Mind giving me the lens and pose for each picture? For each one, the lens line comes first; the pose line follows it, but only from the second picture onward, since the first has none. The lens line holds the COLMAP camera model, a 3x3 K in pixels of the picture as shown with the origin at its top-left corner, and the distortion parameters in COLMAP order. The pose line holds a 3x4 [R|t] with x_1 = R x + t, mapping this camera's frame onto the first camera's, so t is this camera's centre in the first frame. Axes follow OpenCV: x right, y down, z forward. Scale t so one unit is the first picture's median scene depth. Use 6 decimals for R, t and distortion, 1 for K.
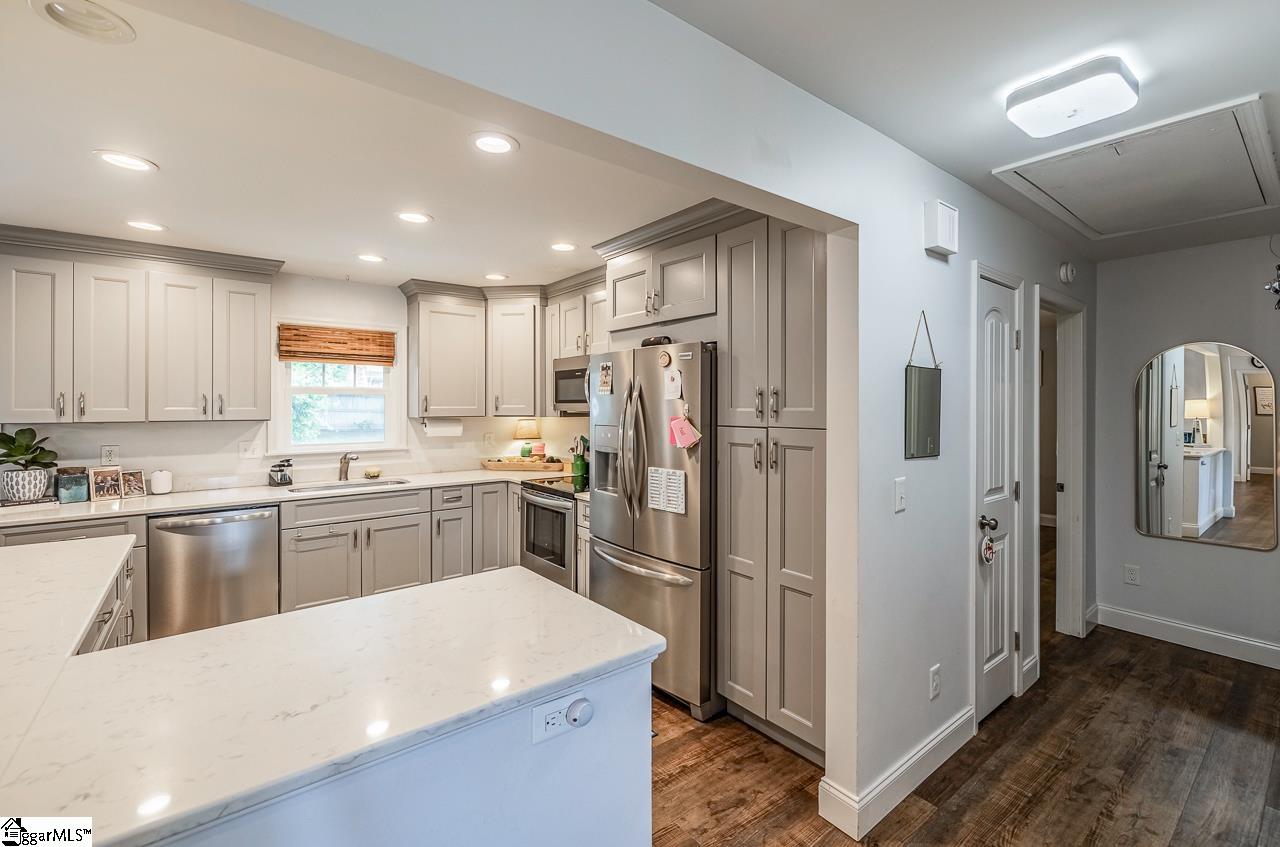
lens RADIAL K [[542.3, 0, 654.6], [0, 542.3, 411.3], [0, 0, 1]] dist [0.000257, -0.001958]
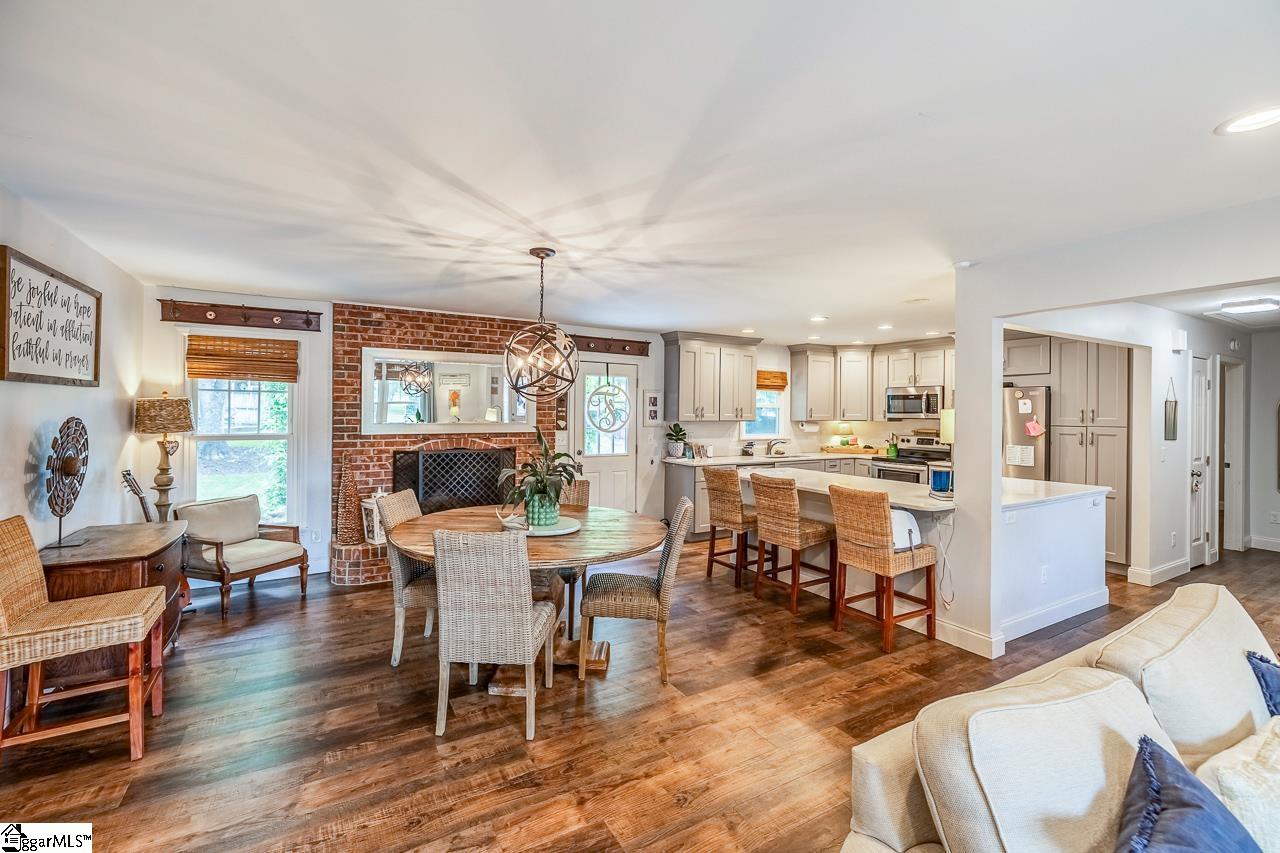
lens RADIAL K [[542.3, 0, 621.9], [0, 542.3, 414.4], [0, 0, 1]] dist [0.000257, -0.001958]
pose [[0.987066, 0.009833, -0.160012, -1.001683], [-0.010723, 0.999931, -0.004701, 0.007680], [0.159955, 0.006356, 0.987104, -1.147536]]
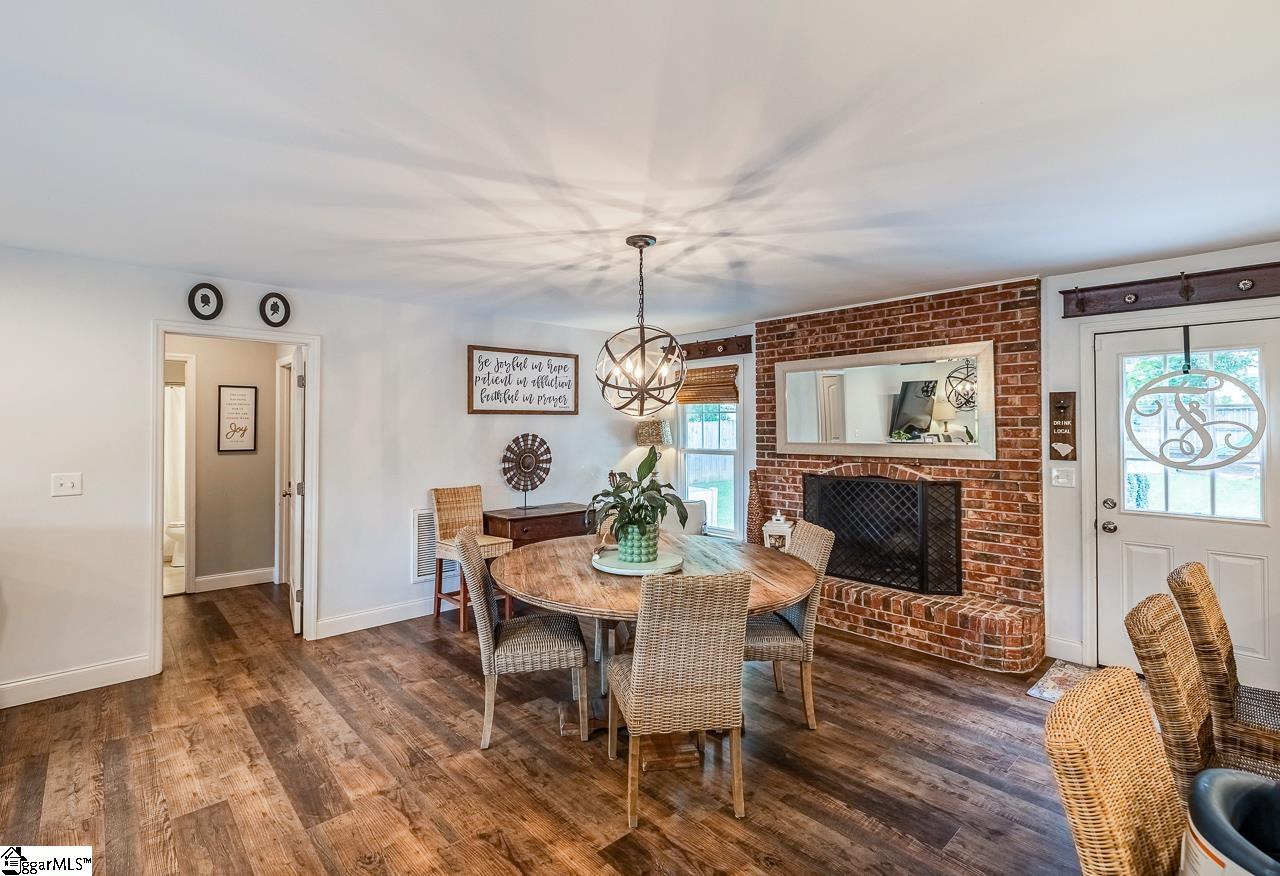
lens RADIAL K [[587.2, 0, 606.9], [0, 587.2, 421.7], [0, 0, 1]] dist [-0.001411, -0.001472]
pose [[0.043971, -0.010449, -0.998978, -0.369556], [-0.008657, 0.999904, -0.010840, 0.000431], [0.998995, 0.009125, 0.043876, -0.245327]]
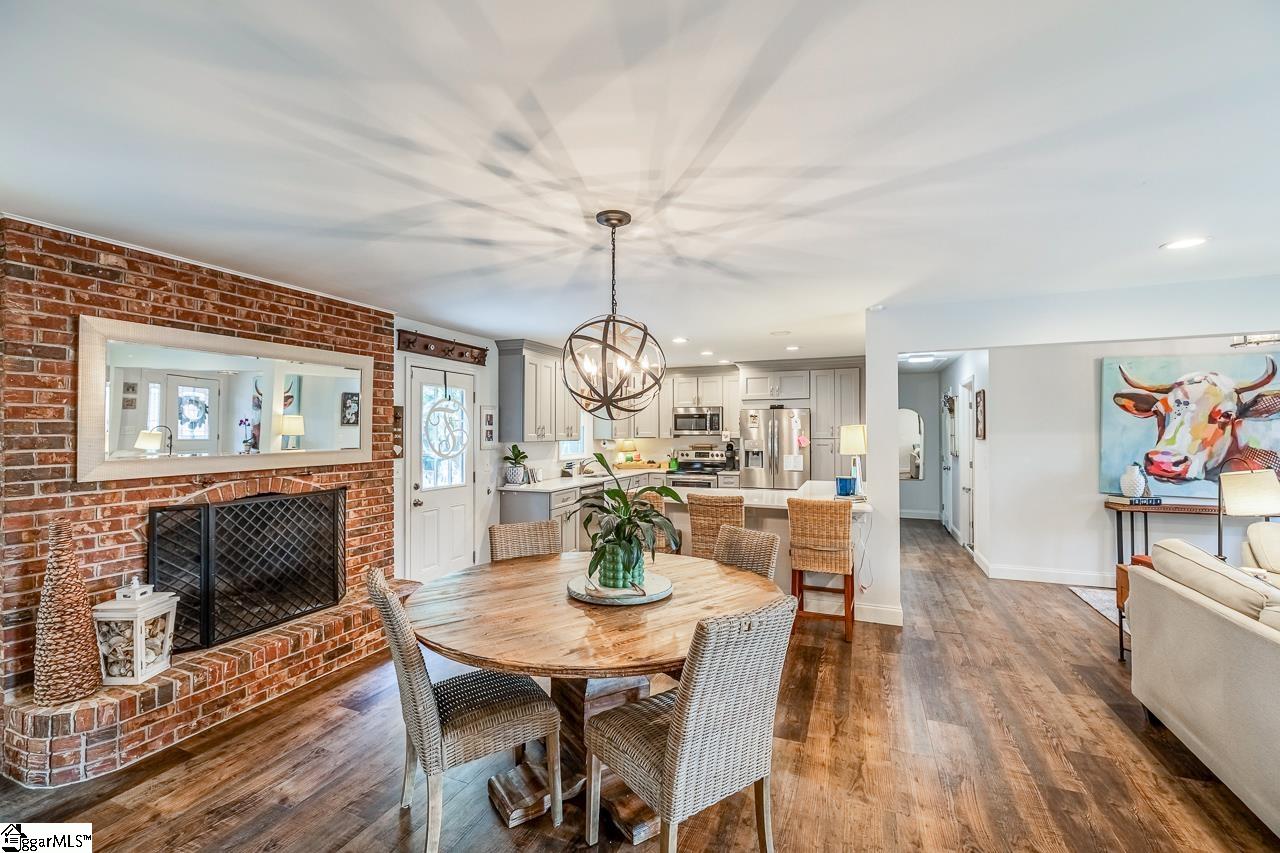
lens RADIAL K [[542.3, 0, 636.0], [0, 542.3, 428.8], [0, 0, 1]] dist [0.000257, -0.001958]
pose [[0.875914, -0.000724, 0.482467, -1.665436], [0.008242, 0.999875, -0.013464, 0.004076], [-0.482397, 0.015770, 0.875810, -0.835582]]
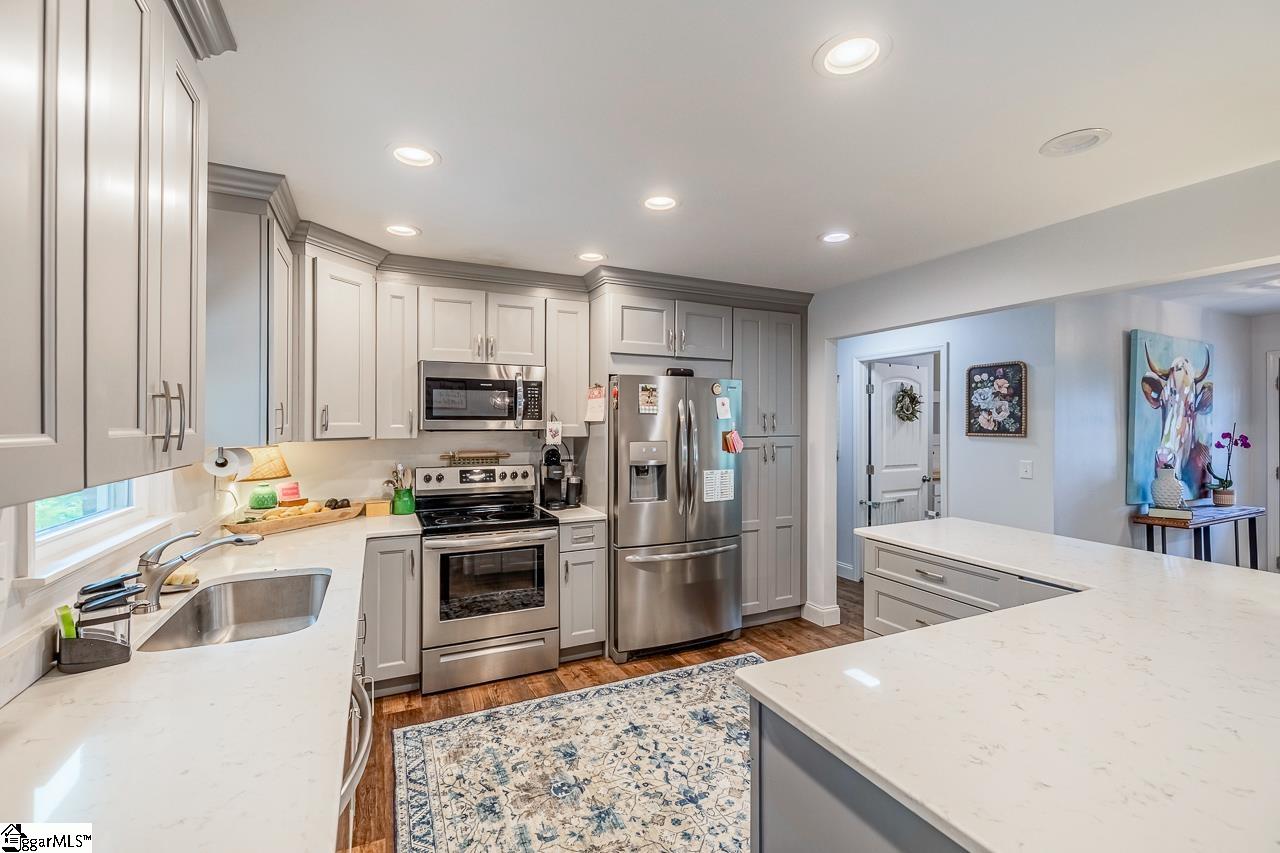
lens RADIAL K [[542.3, 0, 651.4], [0, 542.3, 419.0], [0, 0, 1]] dist [0.000257, -0.001958]
pose [[0.224512, 0.009207, 0.974428, -1.137141], [0.008303, 0.999901, -0.011360, -0.006572], [-0.974436, 0.010641, 0.224413, 0.726698]]
